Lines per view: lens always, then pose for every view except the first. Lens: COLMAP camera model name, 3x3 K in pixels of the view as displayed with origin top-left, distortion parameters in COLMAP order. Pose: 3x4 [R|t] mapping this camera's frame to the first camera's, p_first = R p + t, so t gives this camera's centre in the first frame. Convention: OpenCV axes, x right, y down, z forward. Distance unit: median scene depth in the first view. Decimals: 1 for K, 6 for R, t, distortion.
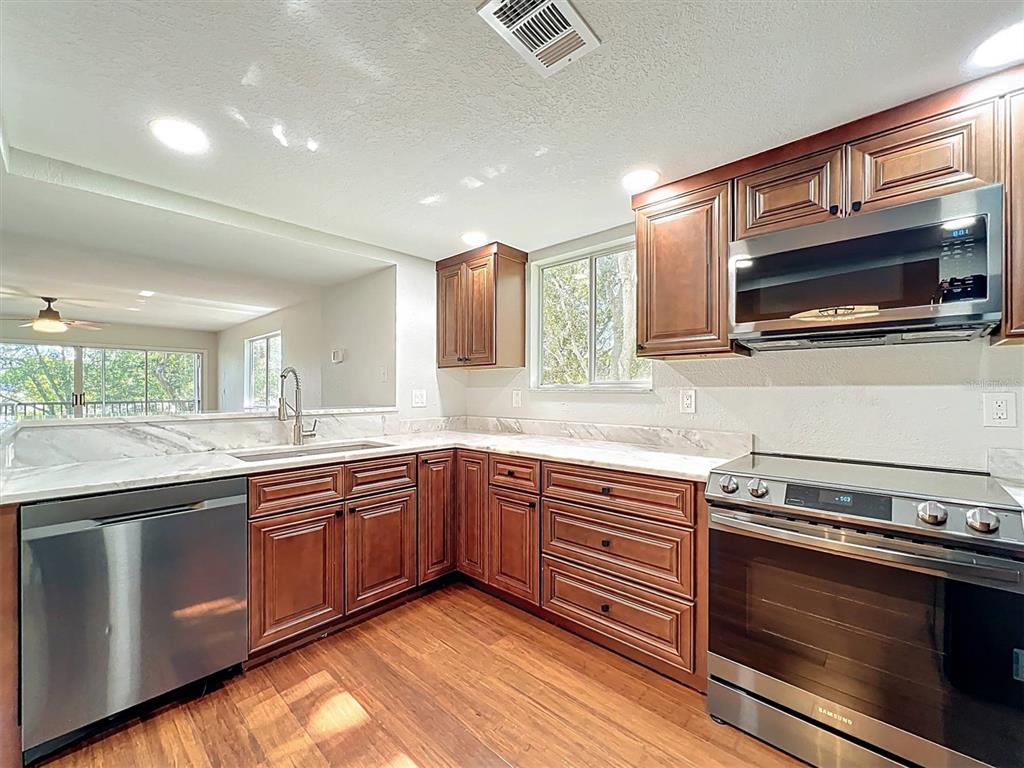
lens RADIAL K [[417.6, 0, 512.1], [0, 417.6, 392.4], [0, 0, 1]] dist [0.000909, 0.000351]
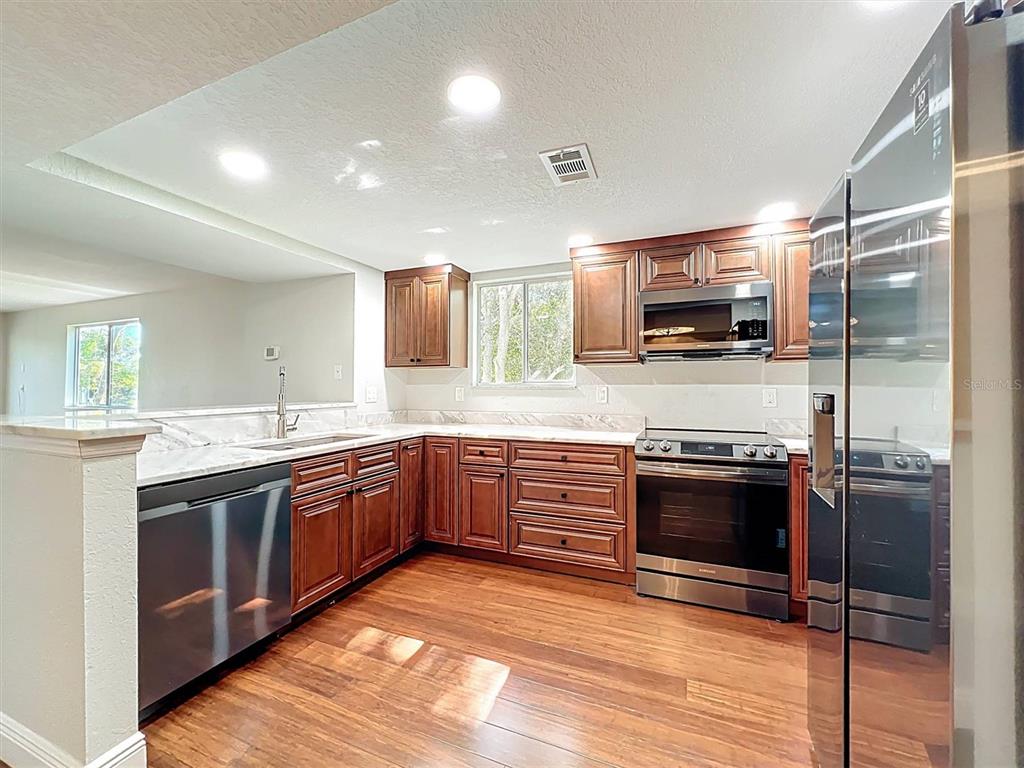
lens RADIAL K [[417.6, 0, 510.0], [0, 417.6, 381.1], [0, 0, 1]] dist [0.000909, 0.000351]
pose [[0.940414, 0.005075, 0.339994, -0.391240], [0.001507, 0.999817, -0.019091, 0.000737], [-0.340028, 0.018466, 0.940234, -0.249131]]
